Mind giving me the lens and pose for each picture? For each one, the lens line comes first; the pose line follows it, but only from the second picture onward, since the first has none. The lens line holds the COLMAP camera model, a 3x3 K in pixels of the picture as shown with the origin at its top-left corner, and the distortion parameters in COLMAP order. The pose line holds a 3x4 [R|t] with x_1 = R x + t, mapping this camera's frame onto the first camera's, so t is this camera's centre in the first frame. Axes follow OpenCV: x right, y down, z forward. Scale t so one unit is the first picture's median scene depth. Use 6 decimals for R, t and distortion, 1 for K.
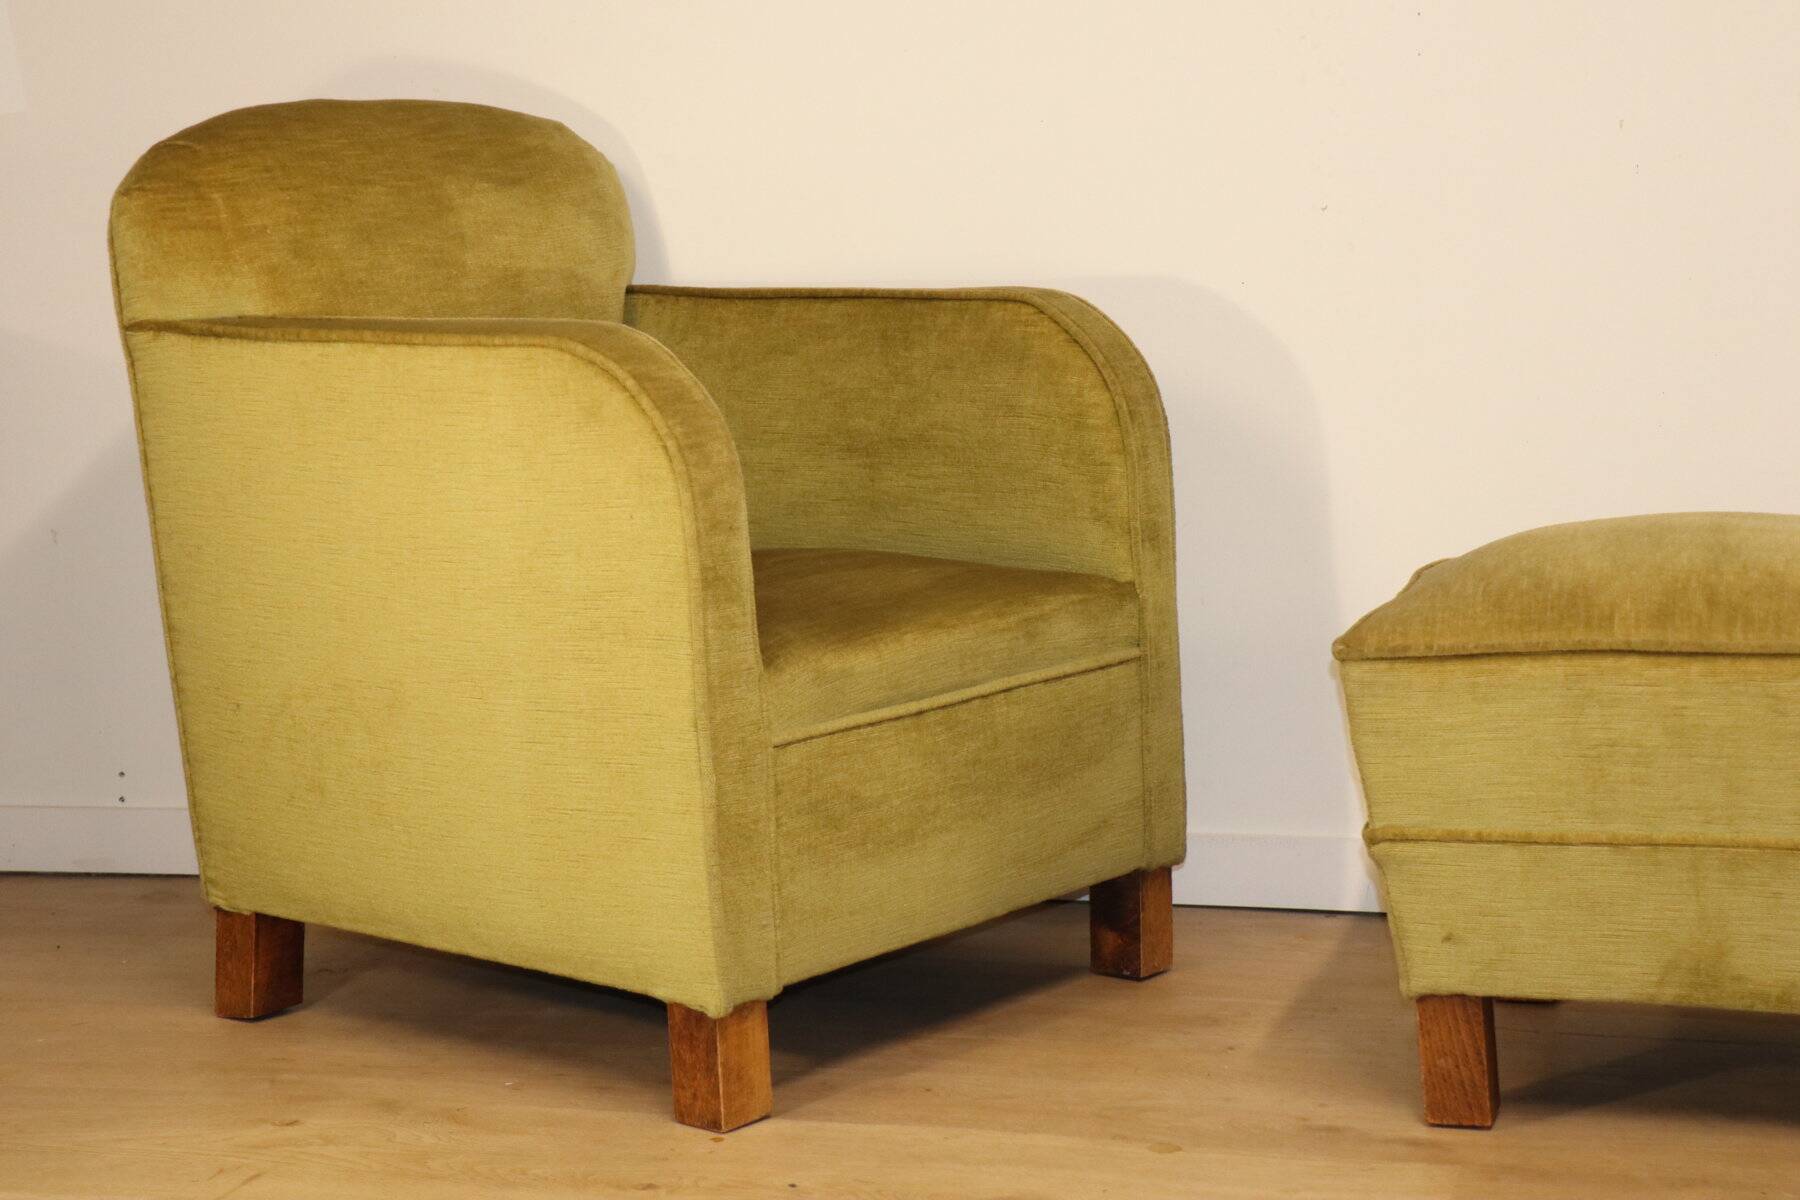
lens RADIAL K [[3217.2, 0, 898.5], [0, 3217.2, 607.5], [0, 0, 1]] dist [0.199063, 0.366796]
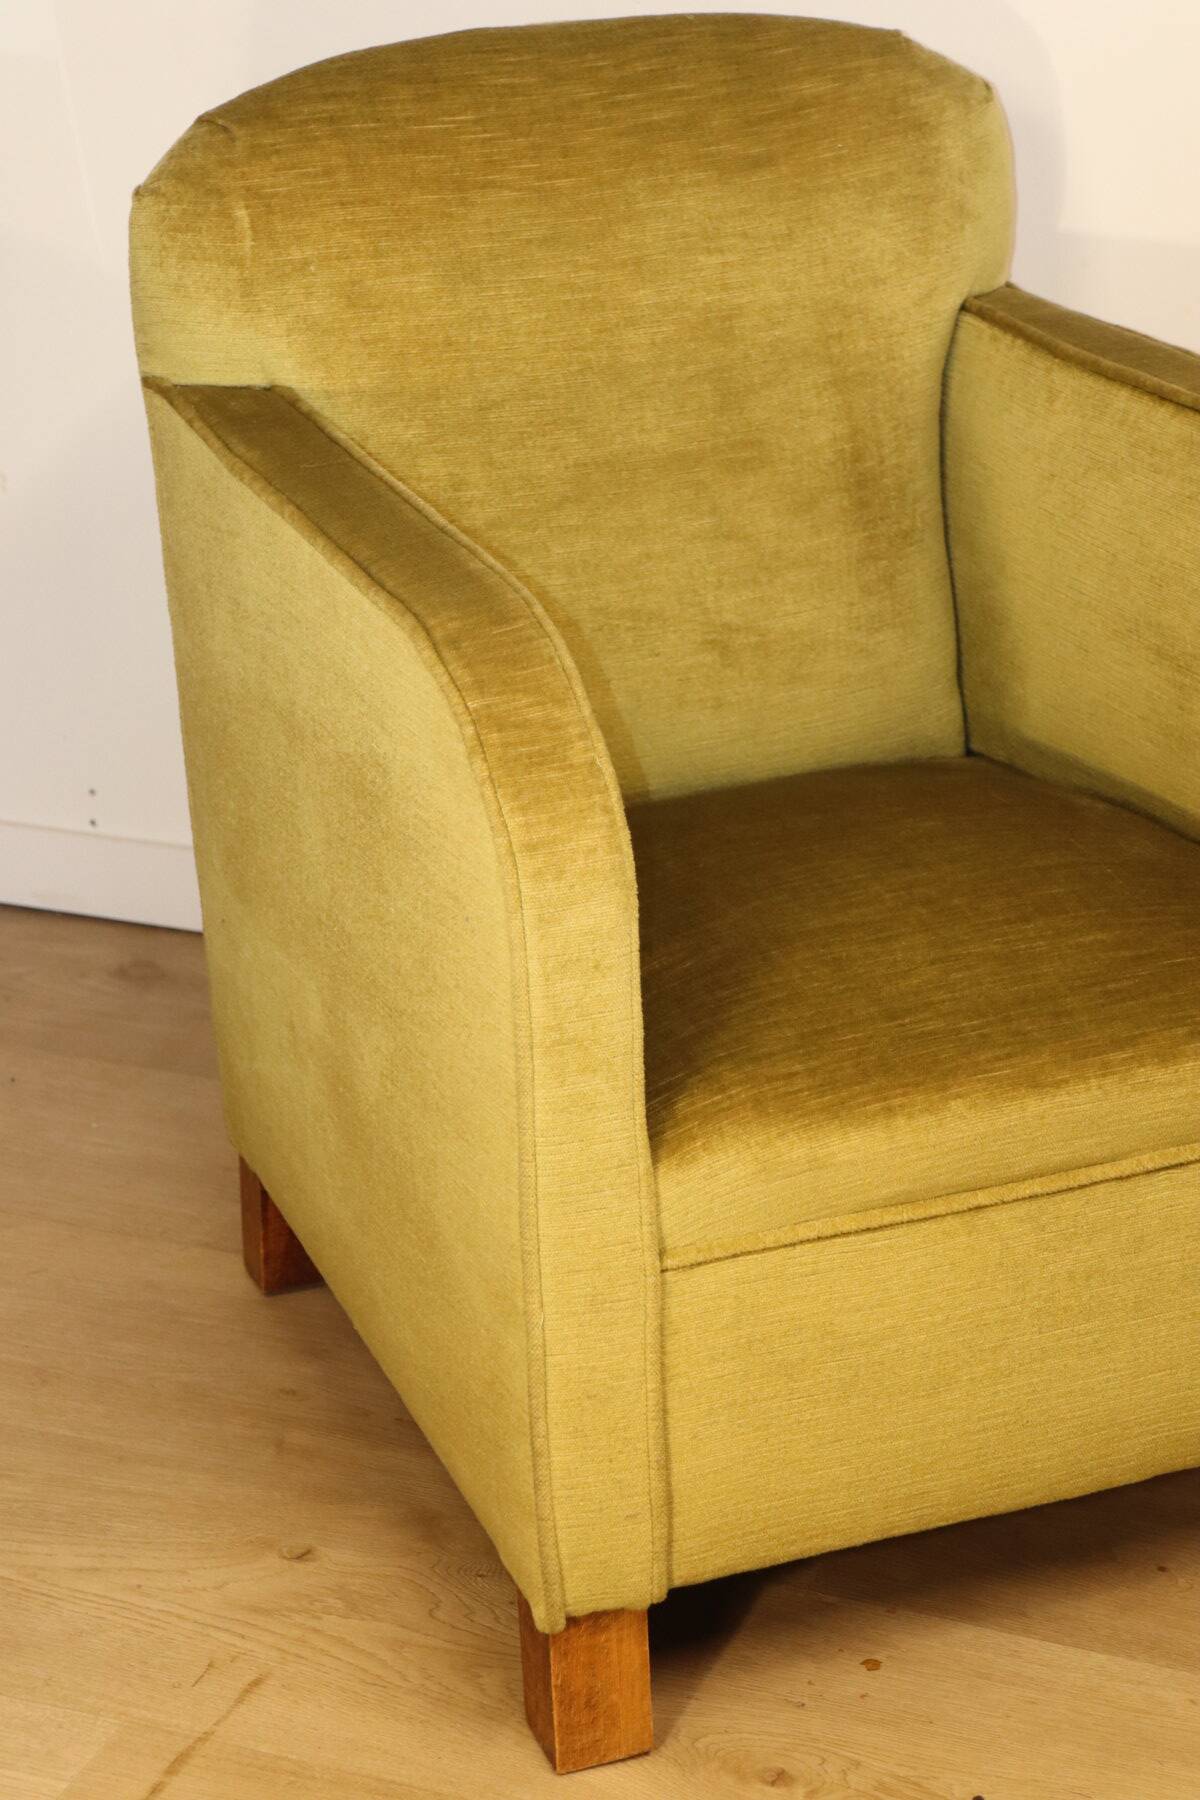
lens RADIAL K [[3830.2, 0, 617.4], [0, 3830.2, 909.5], [0, 0, 1]] dist [0.281273, 0.176268]
pose [[0.881987, 0.196132, -0.428522, 0.245471], [-0.079851, 0.958331, 0.274271, -0.216544], [0.464459, -0.207686, 0.860897, 0.290275]]
